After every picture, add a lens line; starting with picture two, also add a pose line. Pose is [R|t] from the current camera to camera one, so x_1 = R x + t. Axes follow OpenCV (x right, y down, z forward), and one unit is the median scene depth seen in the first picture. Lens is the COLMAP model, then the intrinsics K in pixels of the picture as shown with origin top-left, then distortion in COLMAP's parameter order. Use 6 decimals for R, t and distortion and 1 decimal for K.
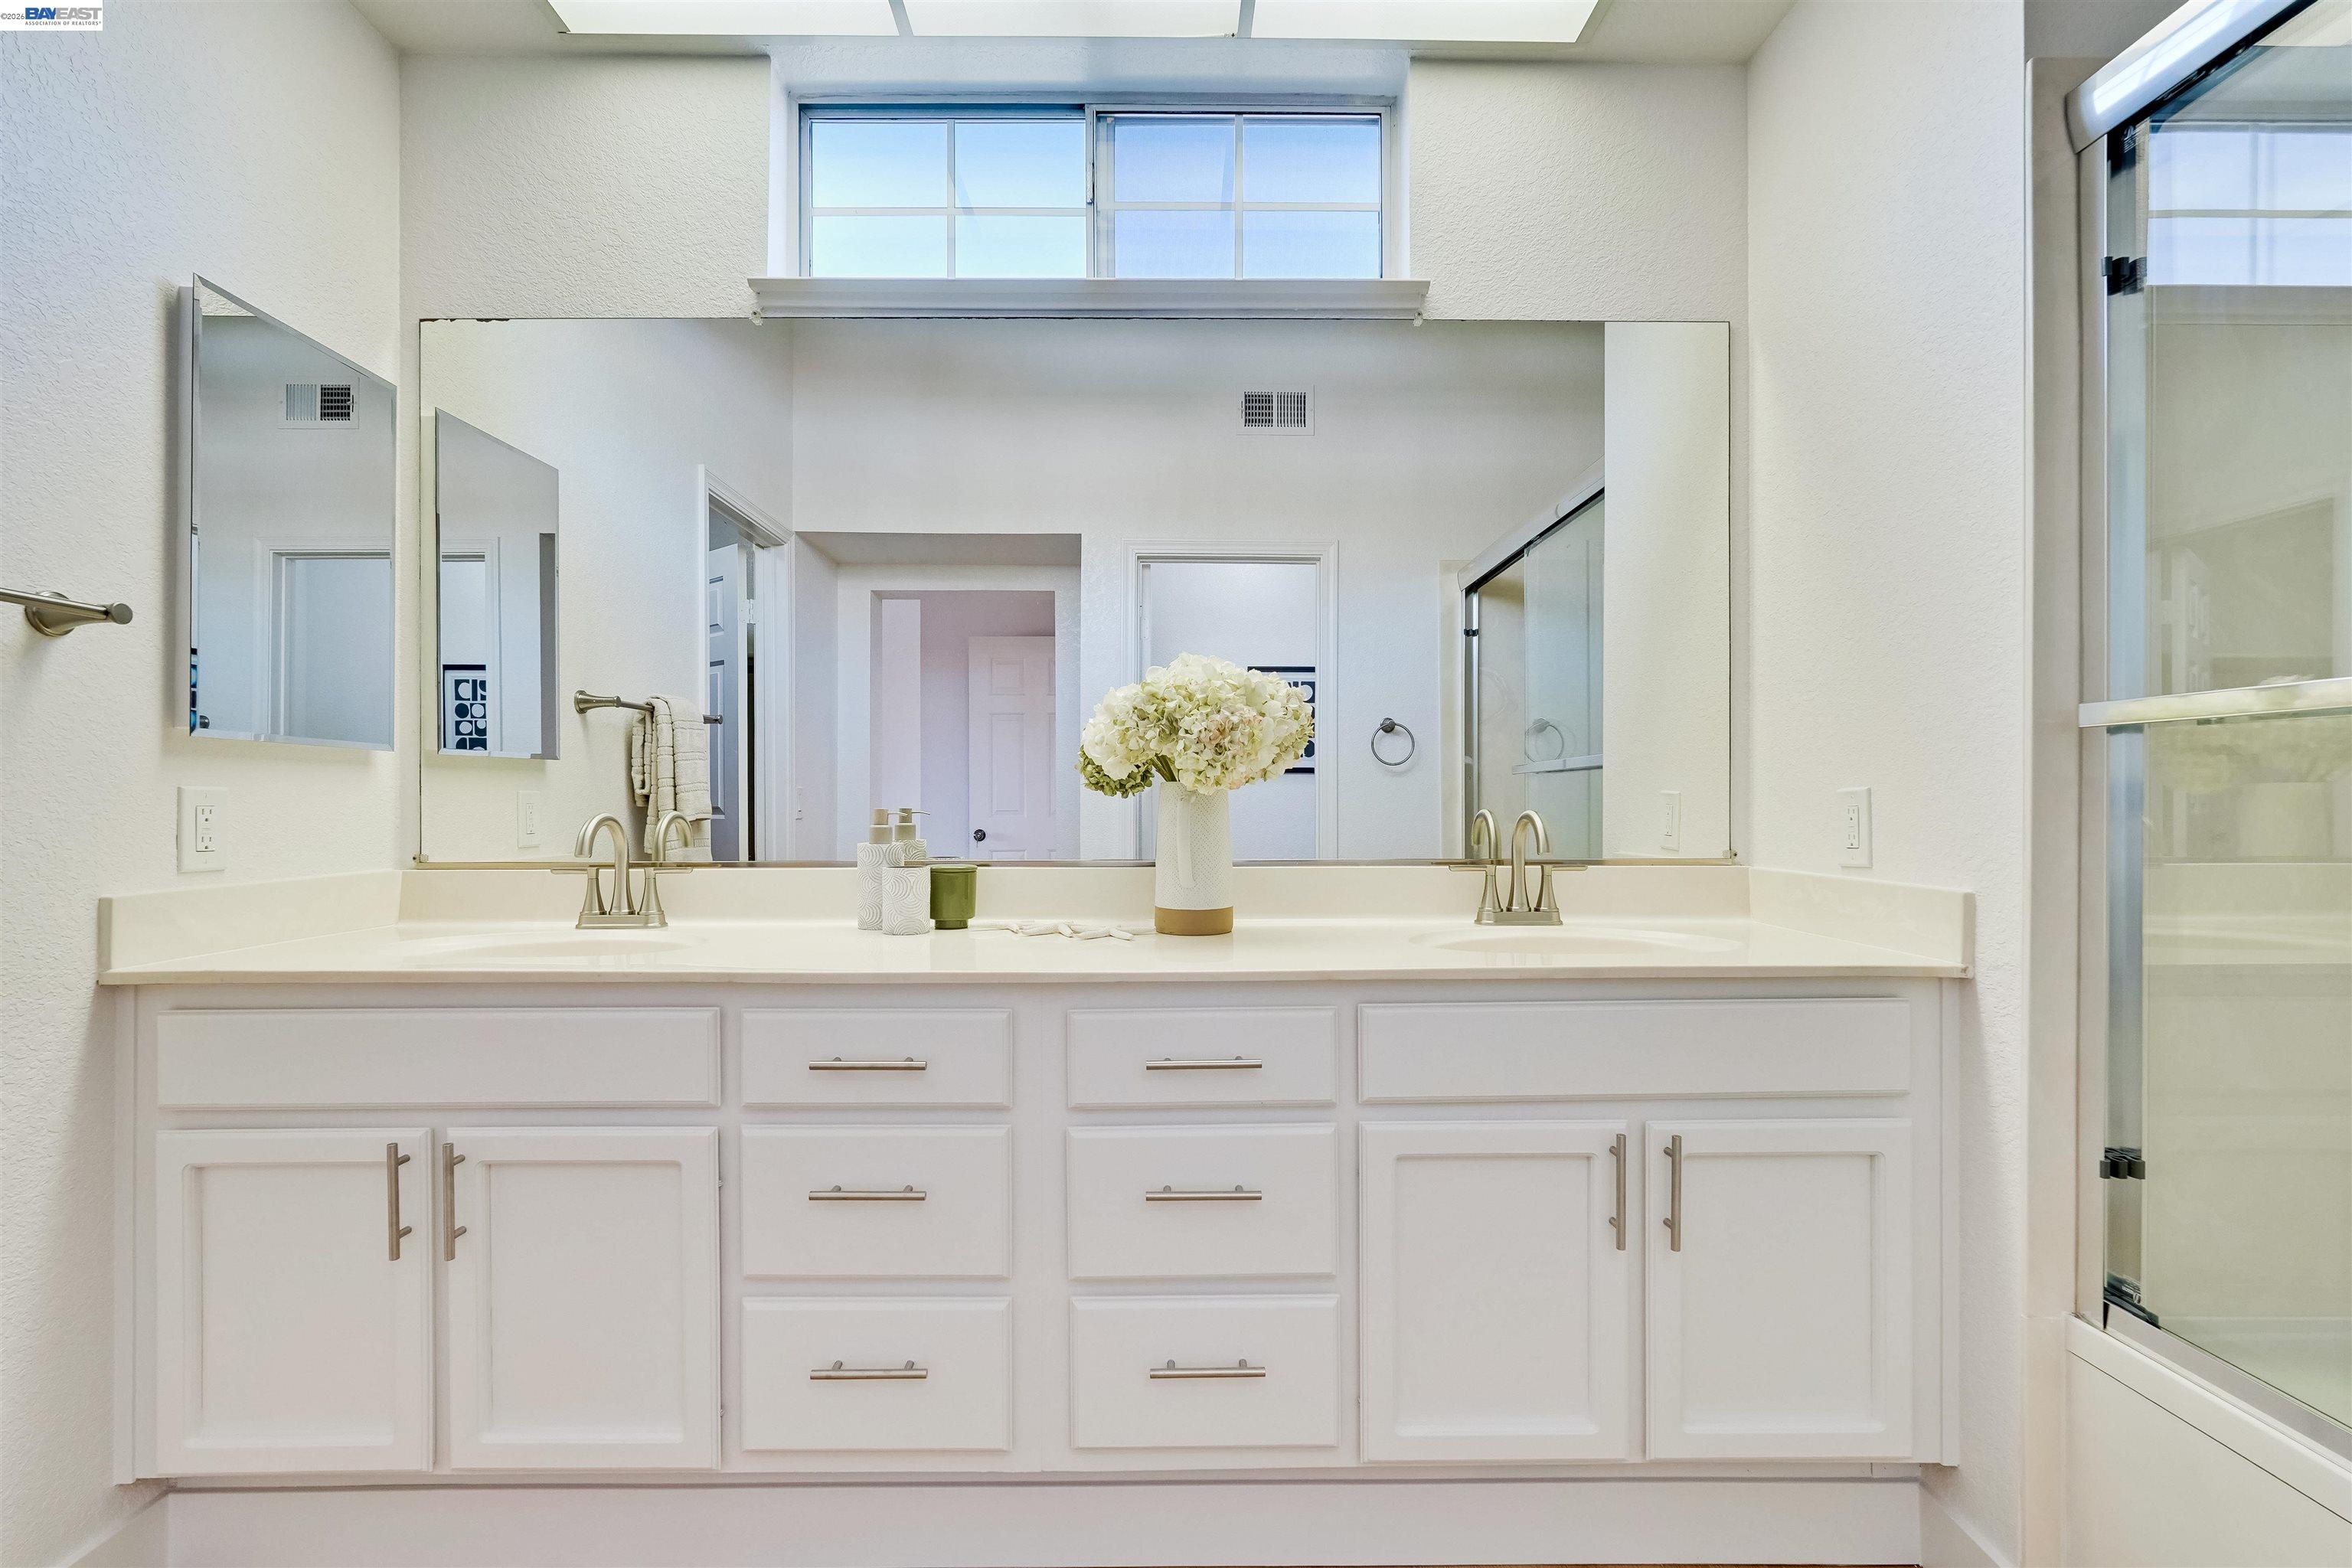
lens RADIAL K [[1061.9, 0, 1160.8], [0, 1061.9, 801.8], [0, 0, 1]] dist [-0.017650, 0.006075]
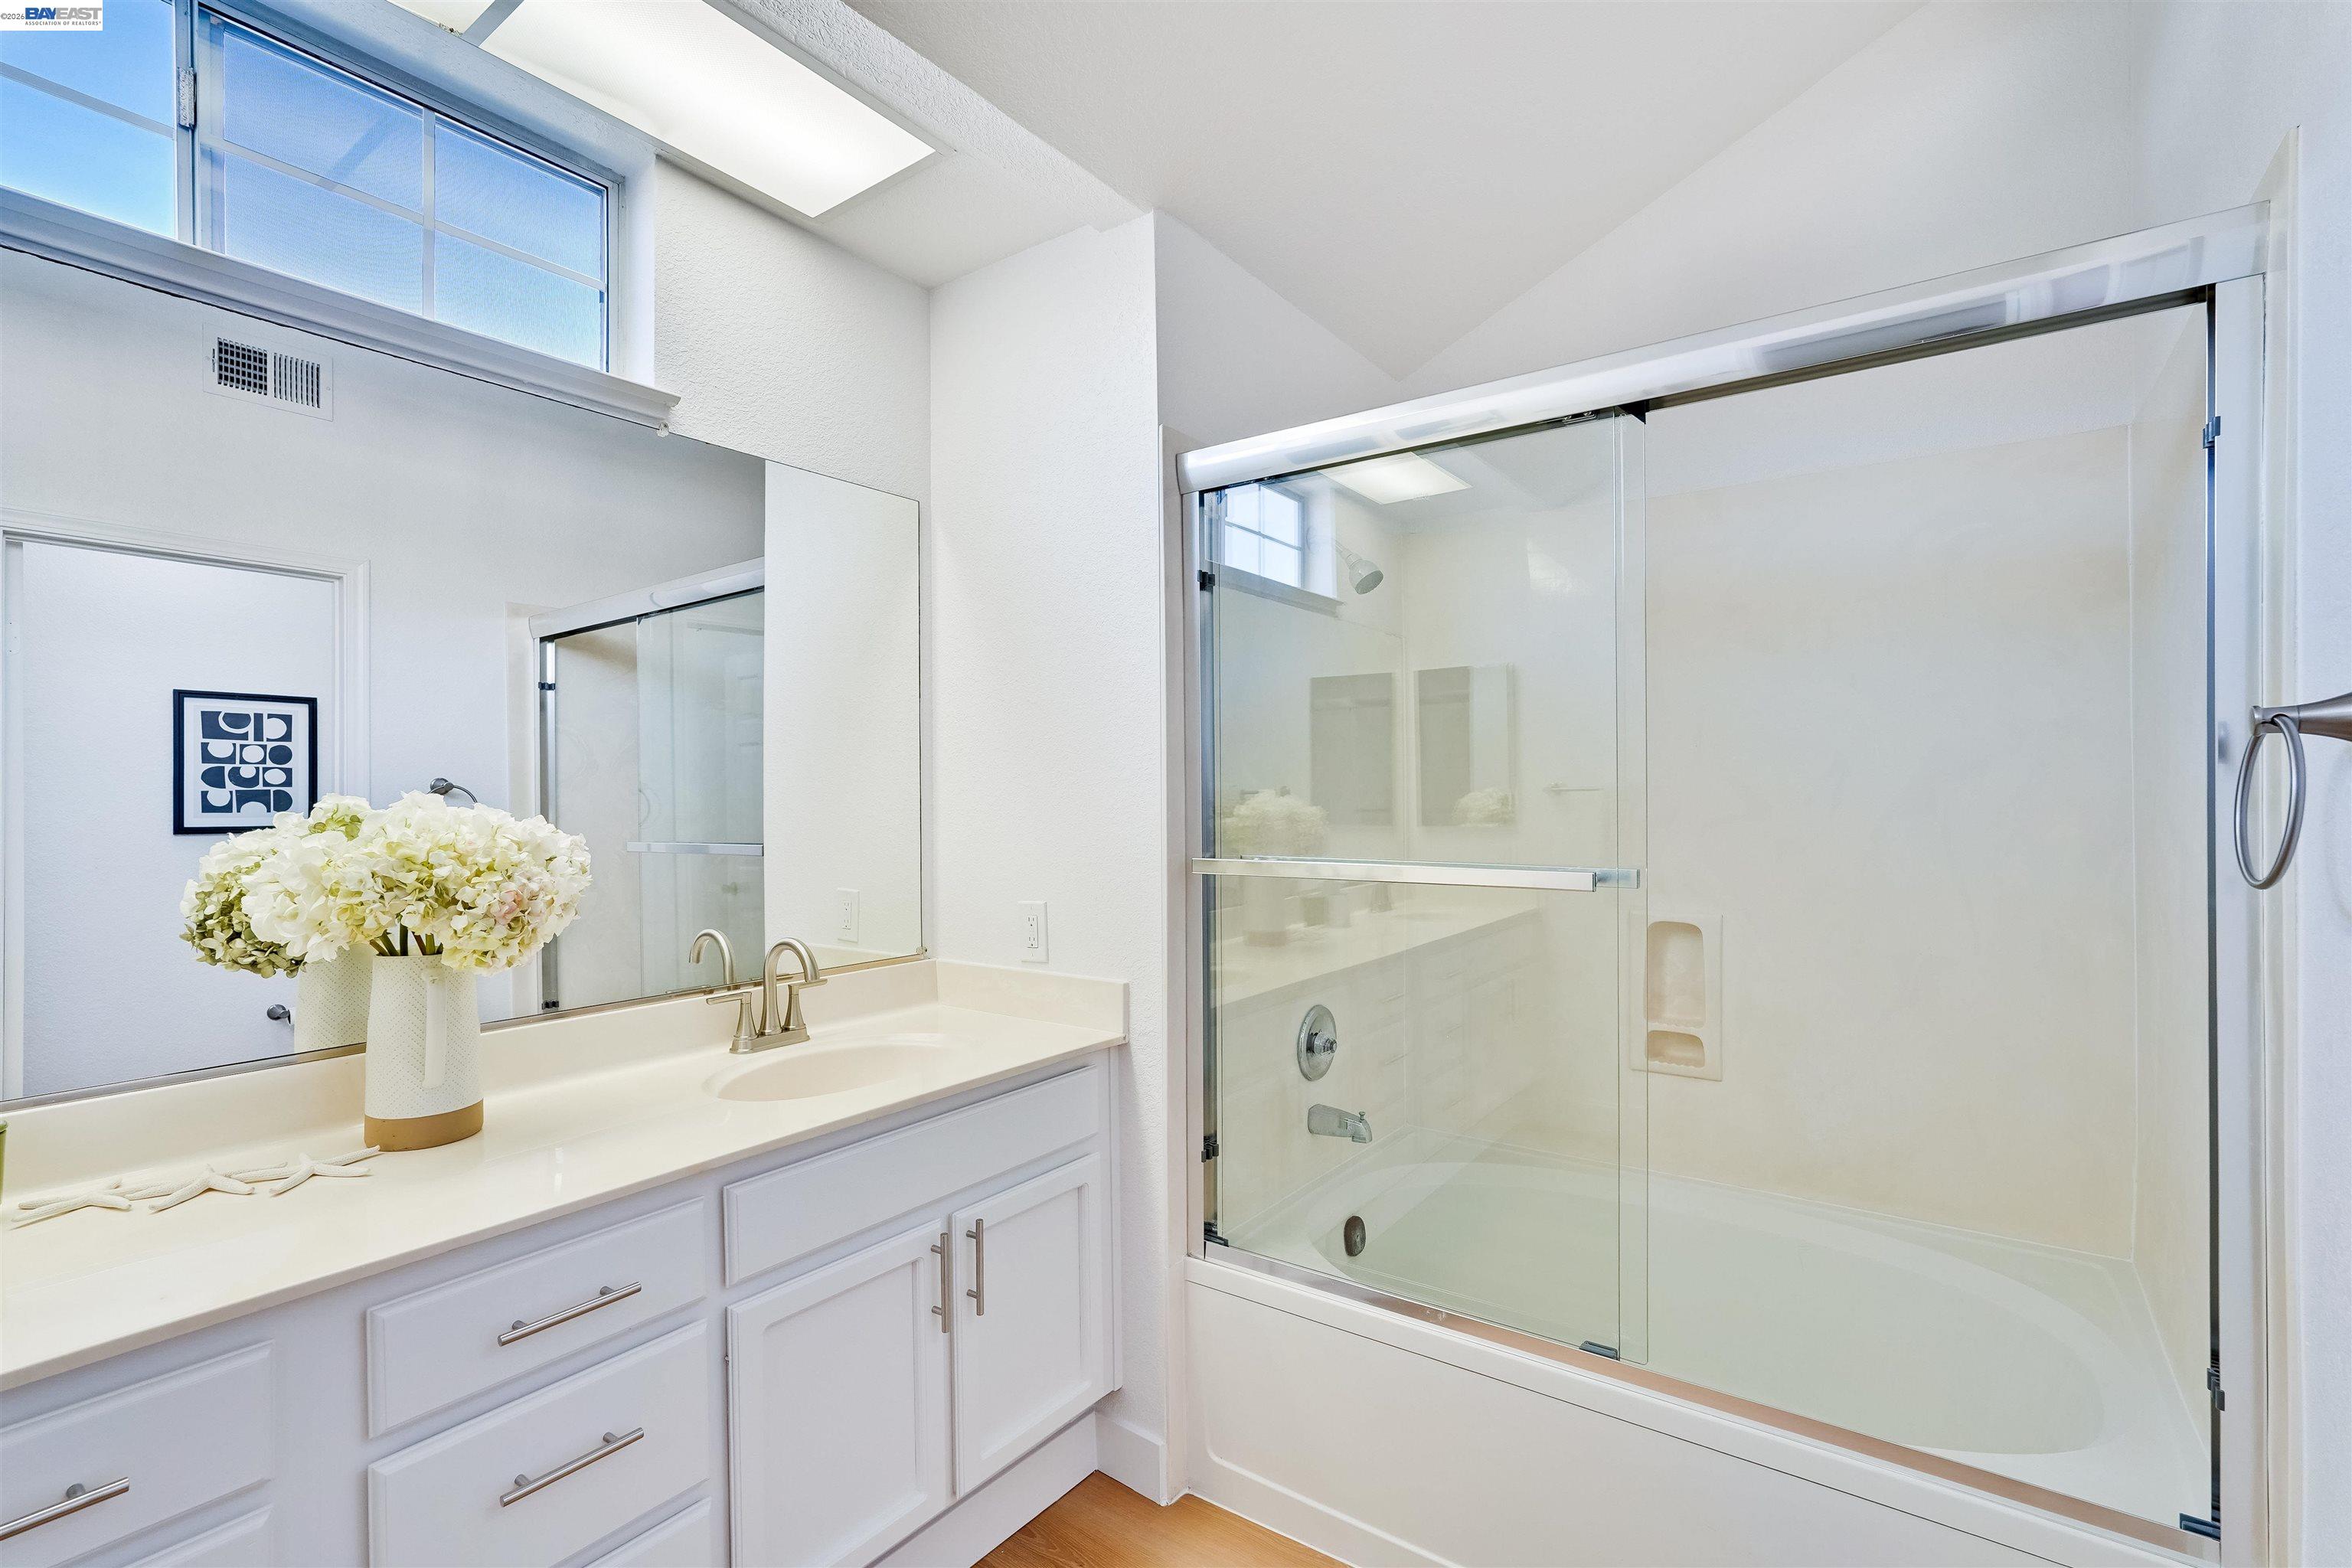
lens RADIAL K [[1061.9, 0, 1192.2], [0, 1061.9, 801.8], [0, 0, 1]] dist [-0.017650, 0.006075]
pose [[0.590800, -0.003370, 0.806811, -0.299621], [0.013724, 0.999889, -0.005873, -0.132299], [-0.806701, 0.014543, 0.590781, 0.066189]]
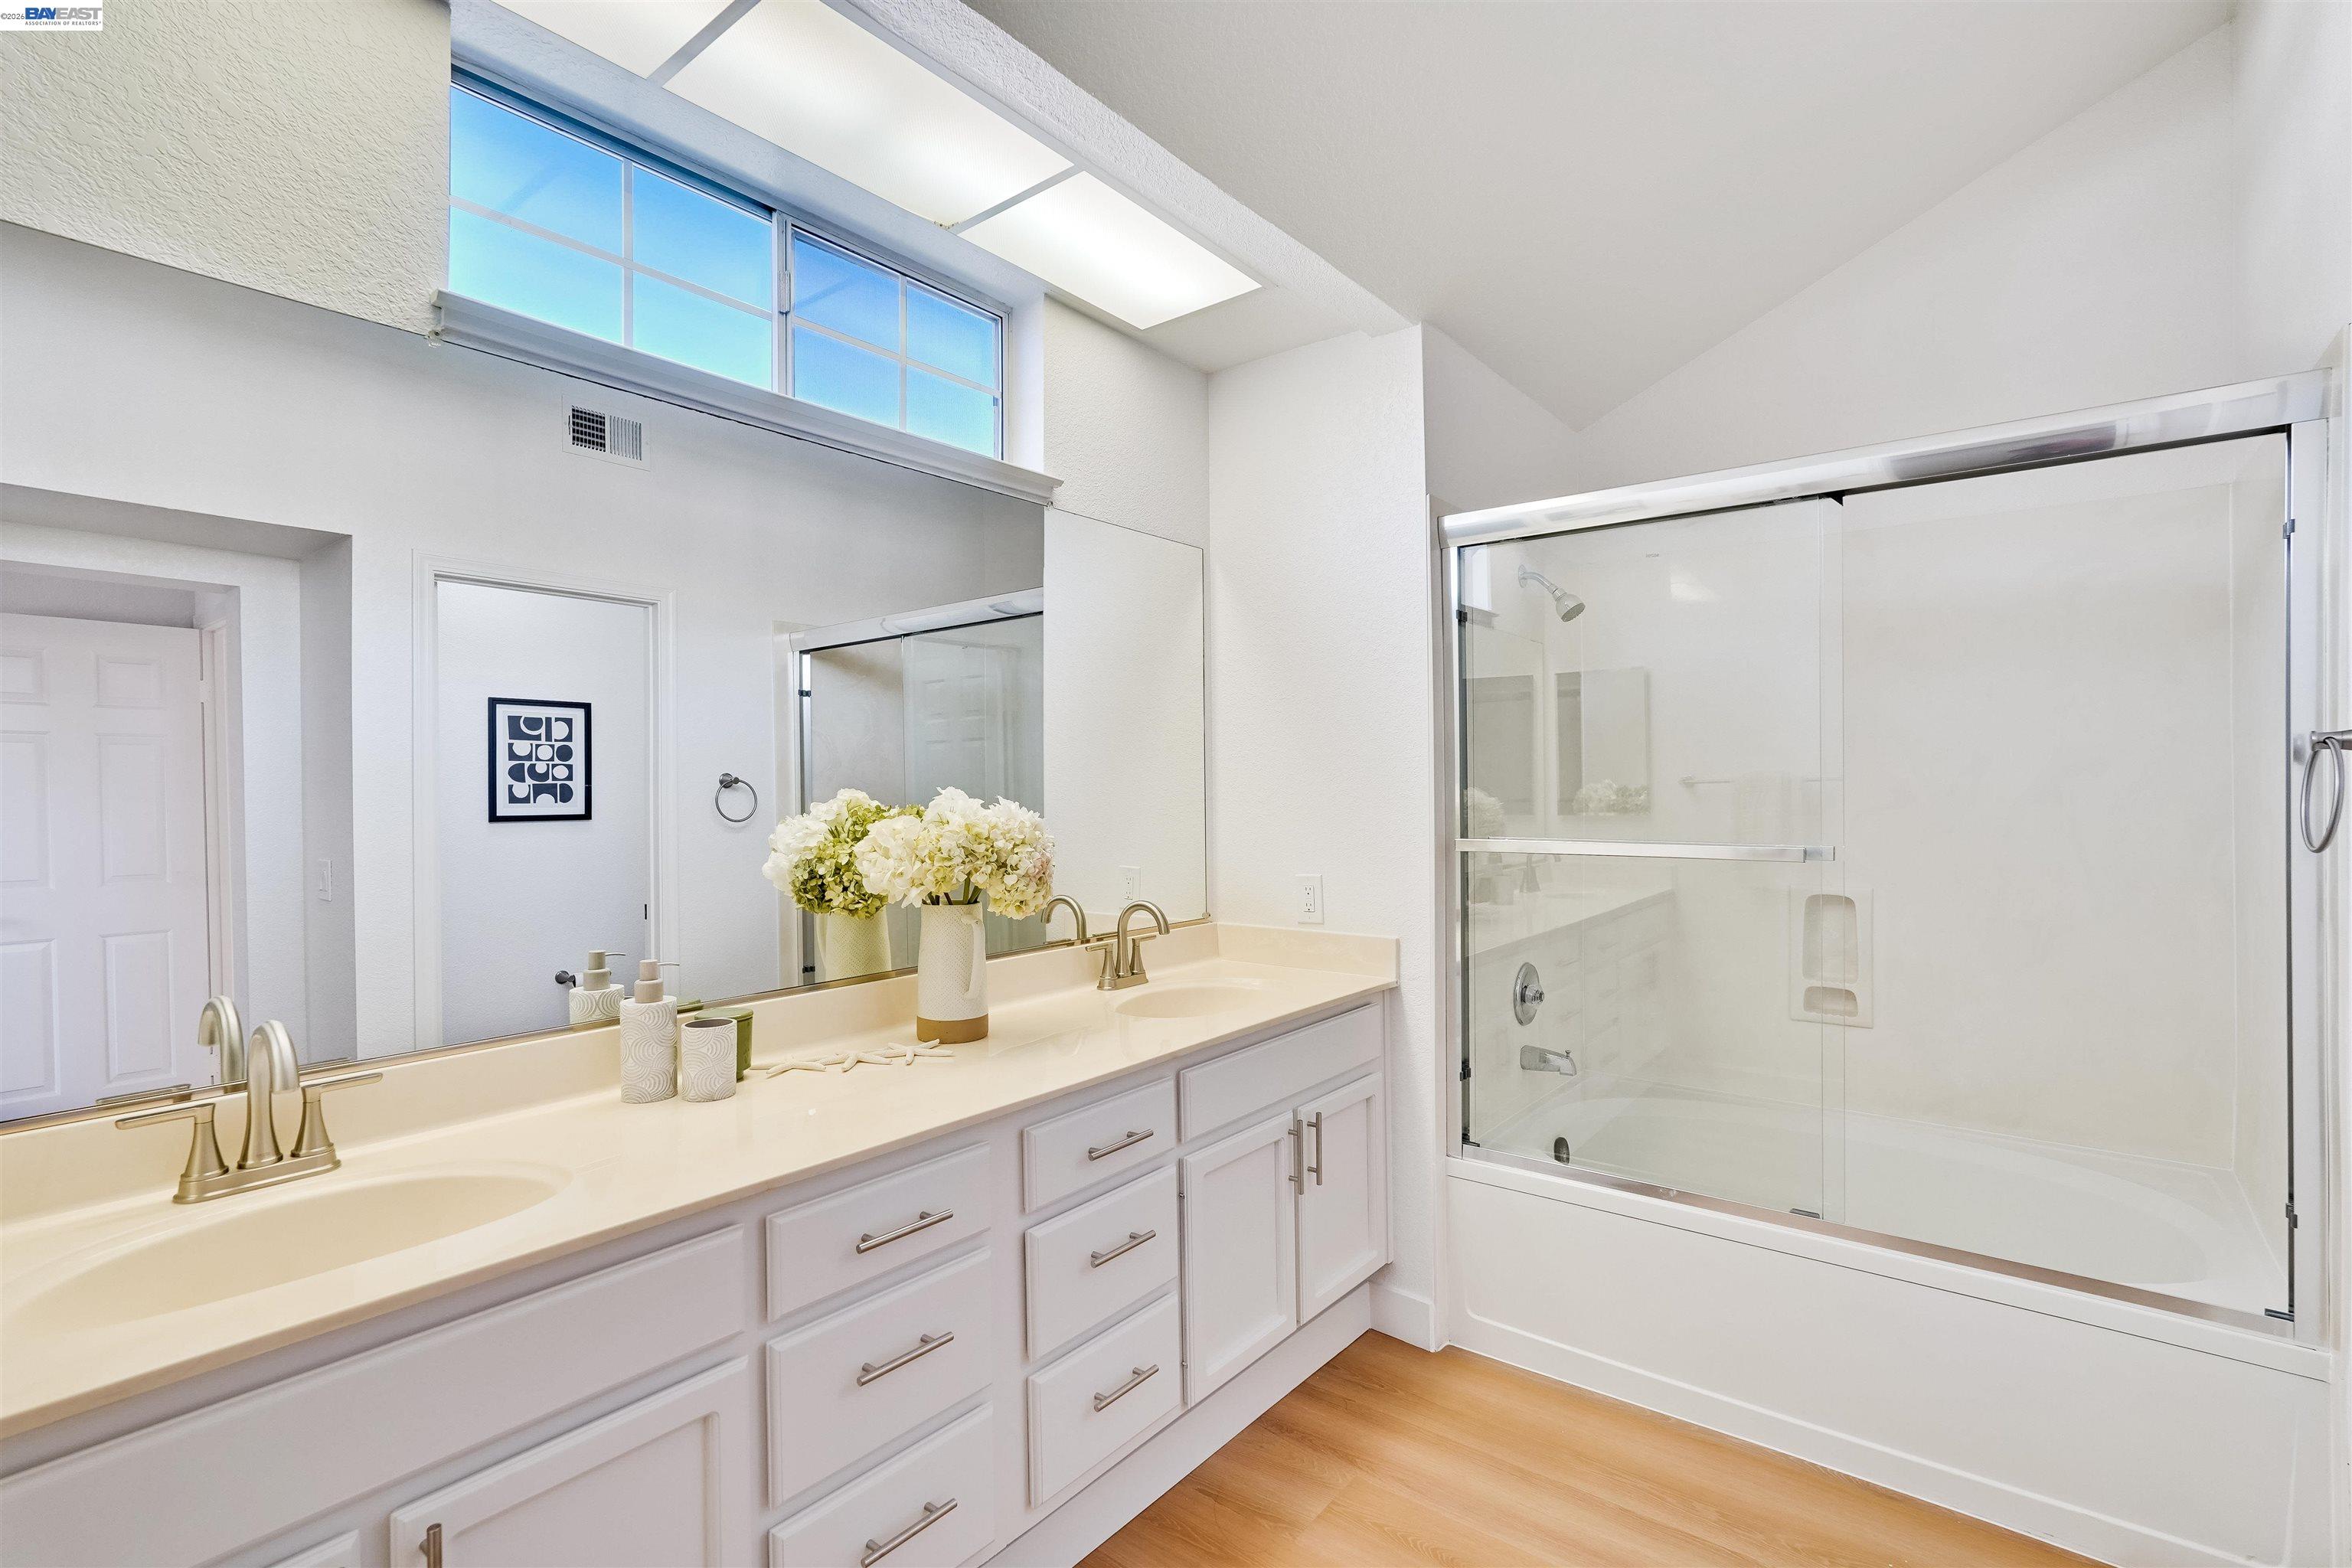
lens RADIAL K [[1061.9, 0, 1208.2], [0, 1061.9, 793.7], [0, 0, 1]] dist [-0.017650, 0.006075]
pose [[0.627729, -0.004839, 0.778417, -0.742123], [0.014013, 0.999889, -0.005084, -0.137230], [-0.778306, 0.014100, 0.627727, 0.101878]]
